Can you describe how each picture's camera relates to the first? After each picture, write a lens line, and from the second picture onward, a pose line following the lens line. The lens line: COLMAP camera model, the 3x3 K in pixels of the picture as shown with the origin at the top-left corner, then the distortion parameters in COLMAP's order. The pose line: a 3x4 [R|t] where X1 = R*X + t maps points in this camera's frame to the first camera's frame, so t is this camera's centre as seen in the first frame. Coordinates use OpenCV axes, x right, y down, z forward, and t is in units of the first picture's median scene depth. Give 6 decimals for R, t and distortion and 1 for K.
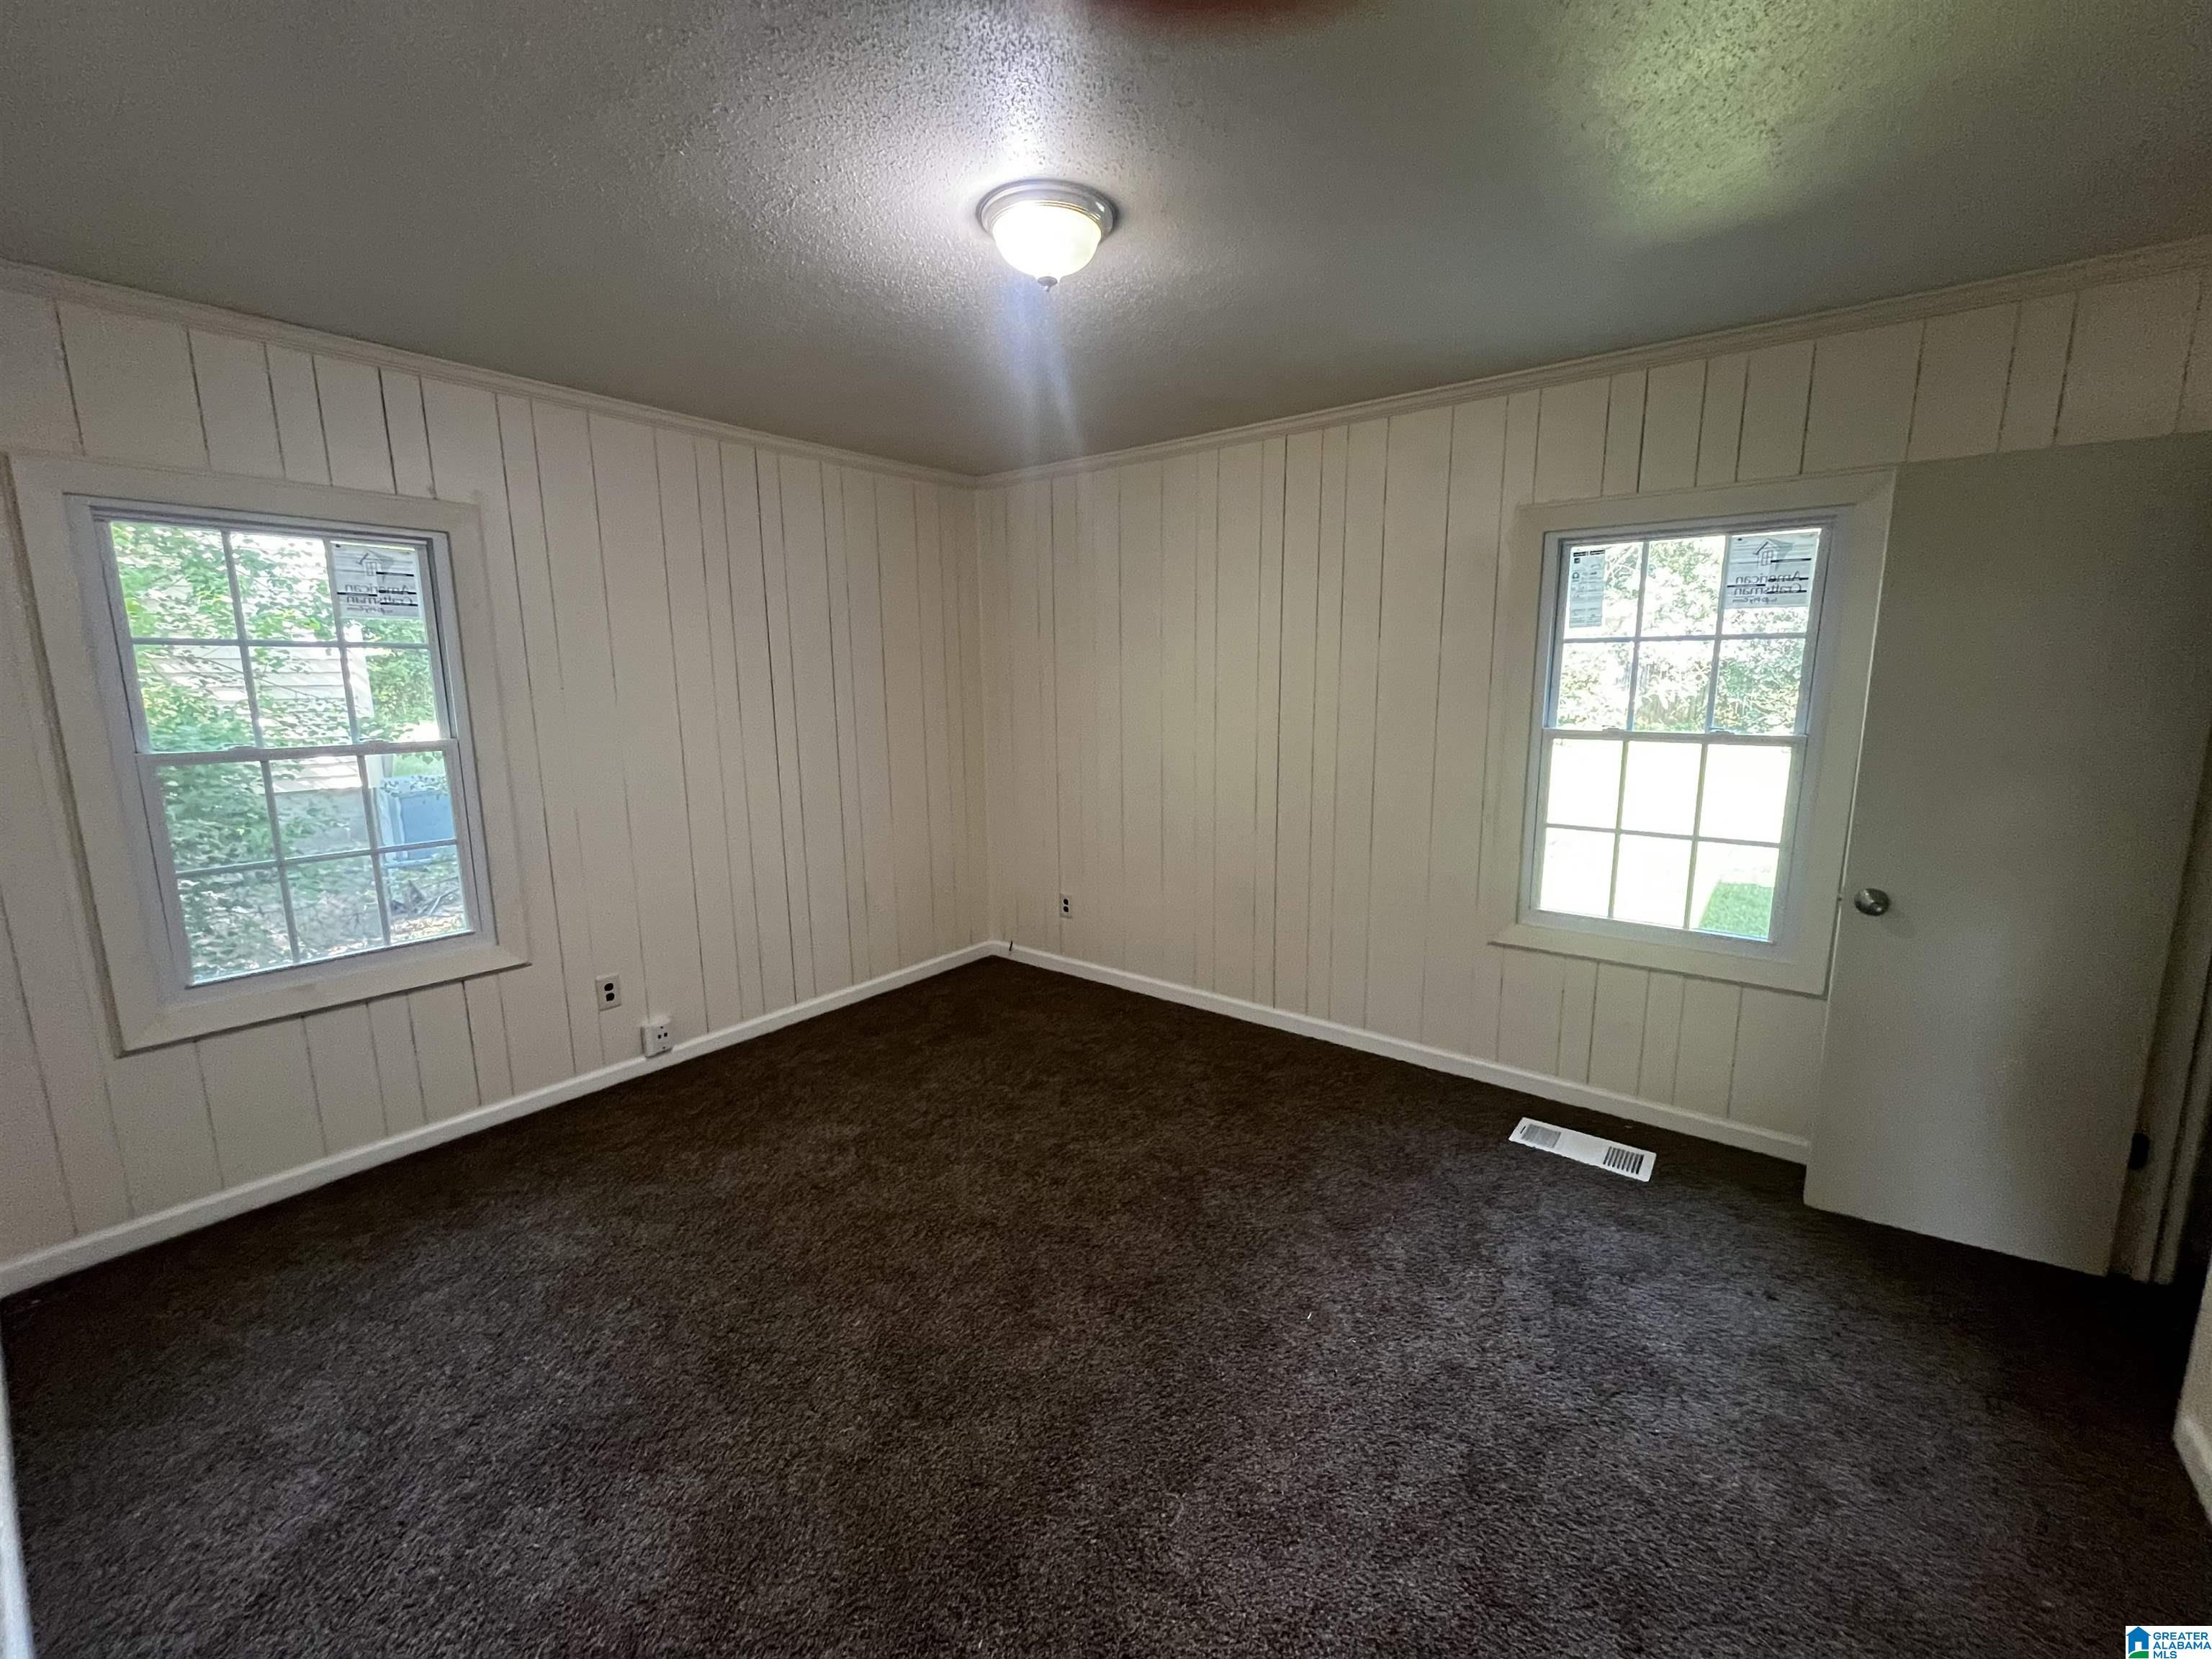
lens RADIAL K [[895.2, 0, 1102.1], [0, 895.2, 828.2], [0, 0, 1]] dist [-0.001960, 0.000269]
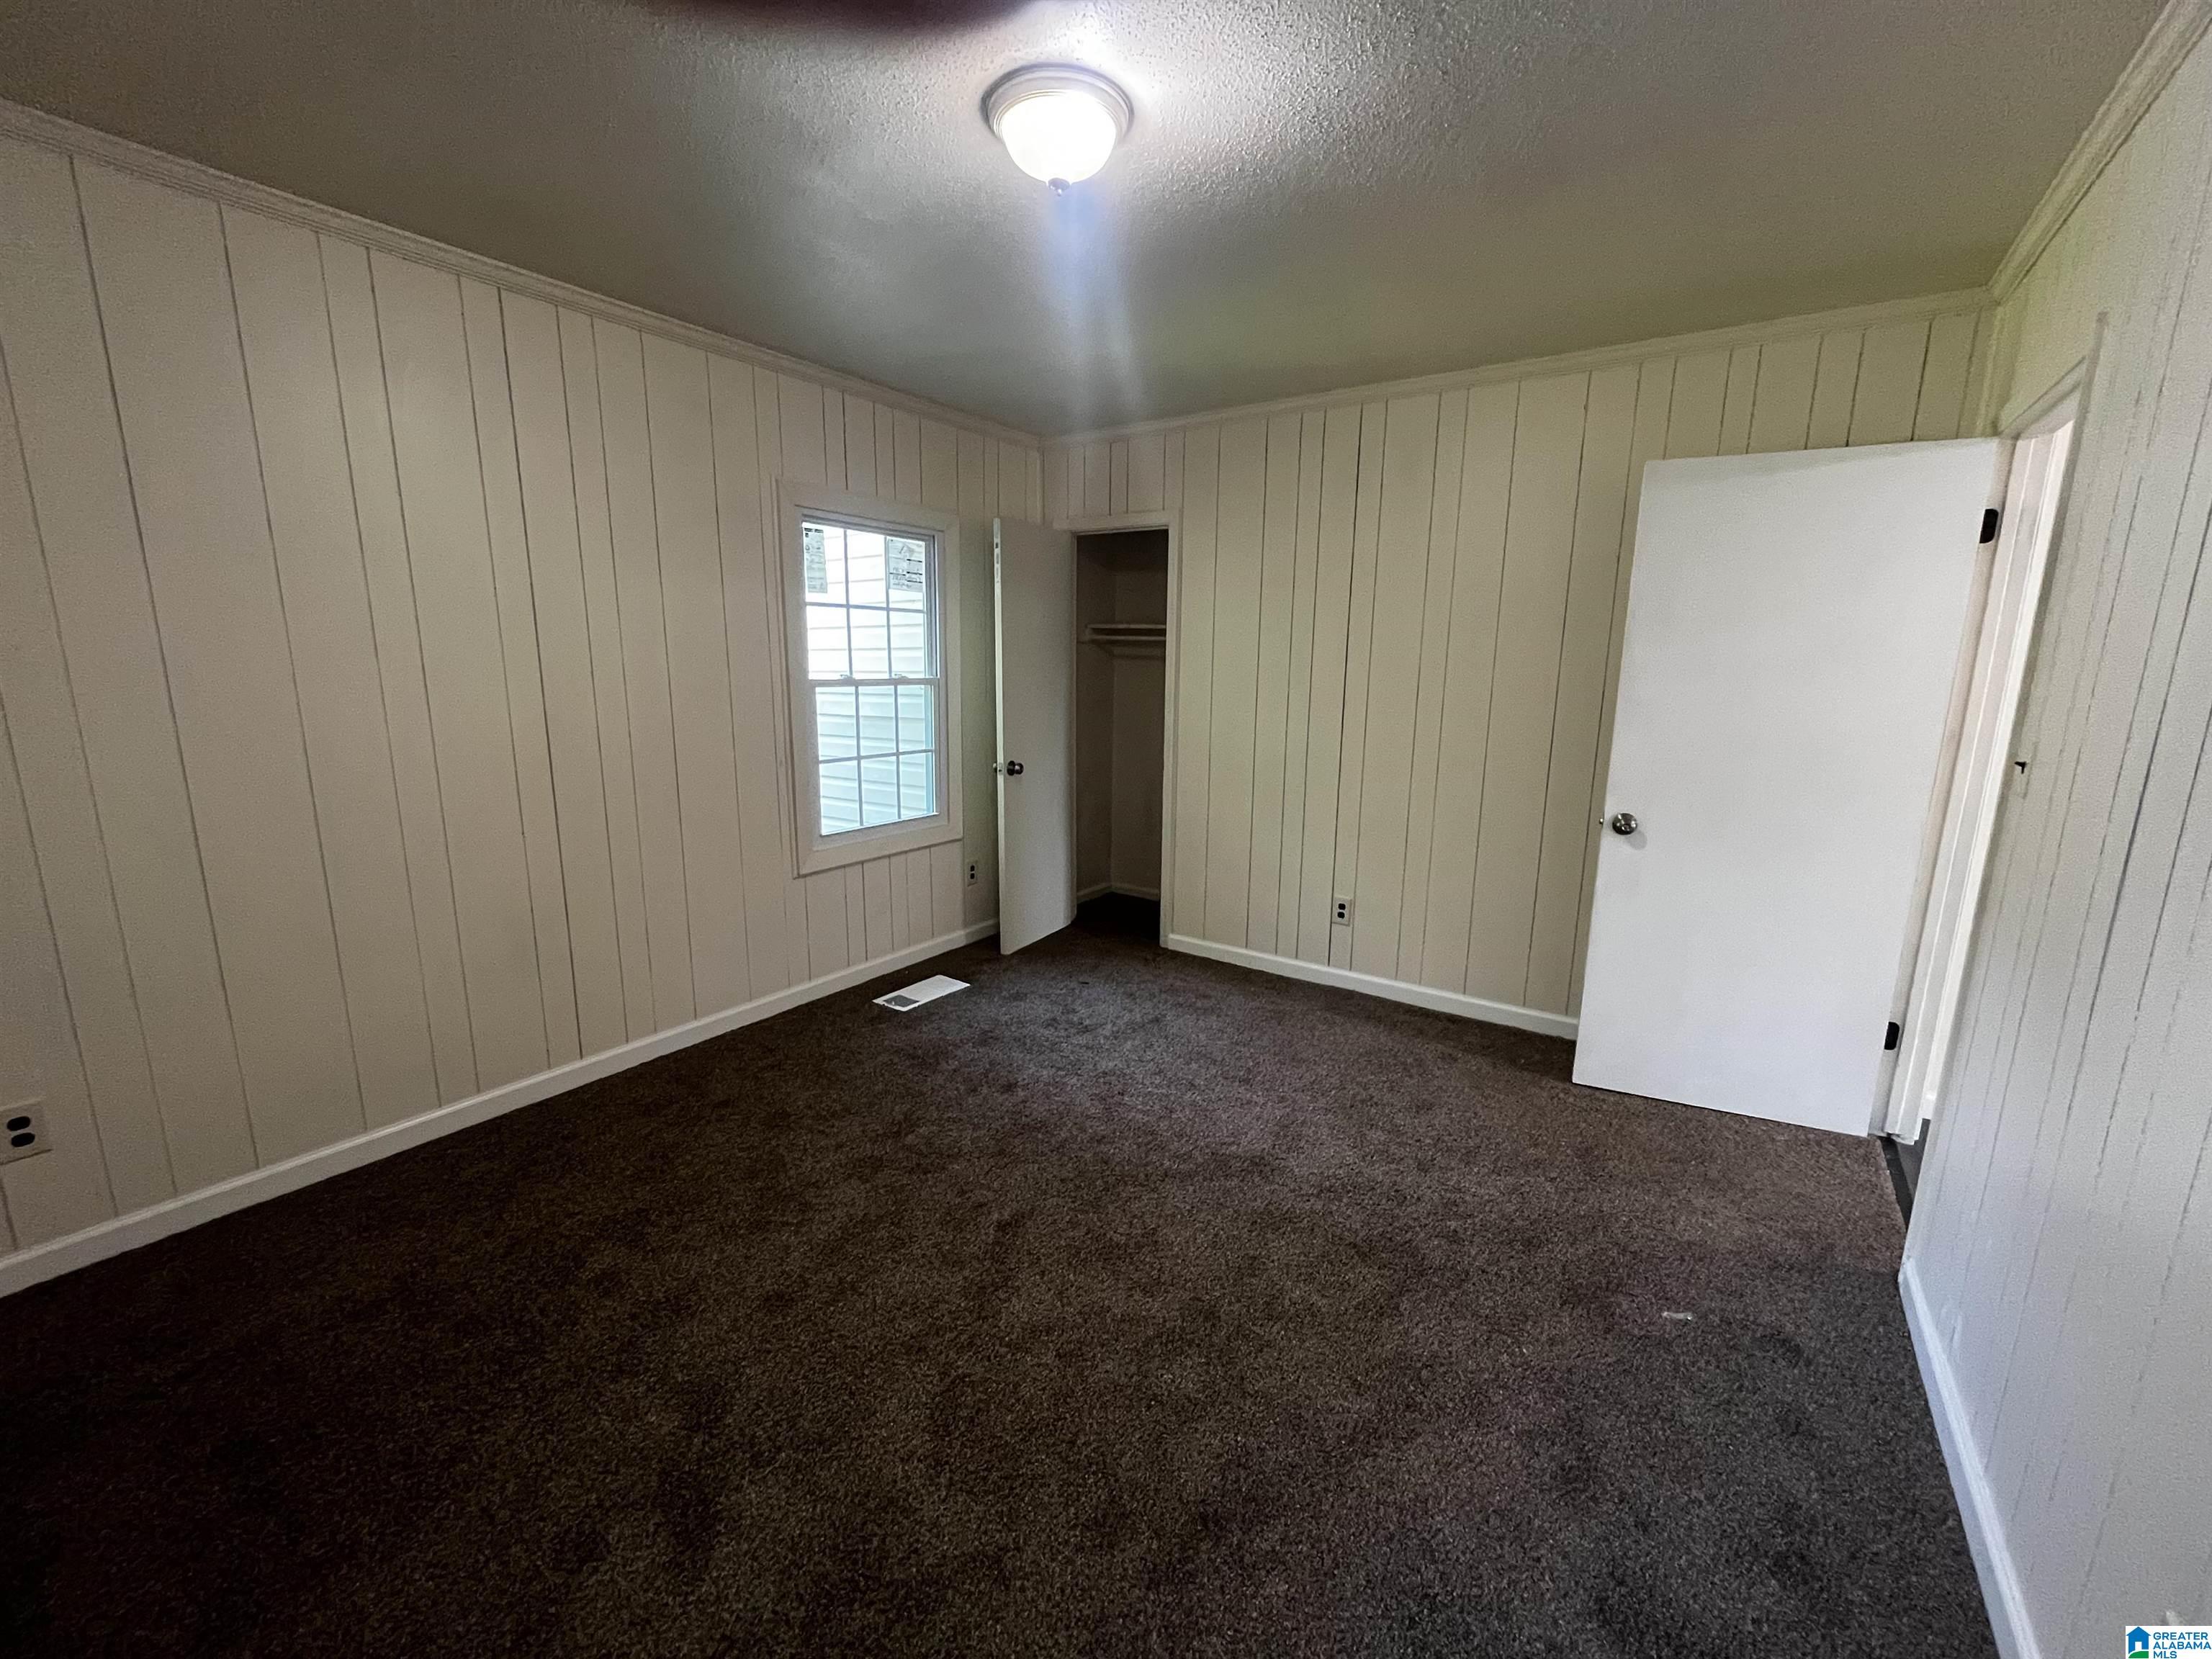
lens RADIAL K [[895.2, 0, 1102.1], [0, 895.2, 828.2], [0, 0, 1]] dist [-0.001960, 0.000269]
pose [[-0.060941, -0.180764, 0.981637, -0.758935], [0.156428, 0.969582, 0.188255, -0.090356], [-0.985807, 0.165028, -0.030811, 0.754188]]
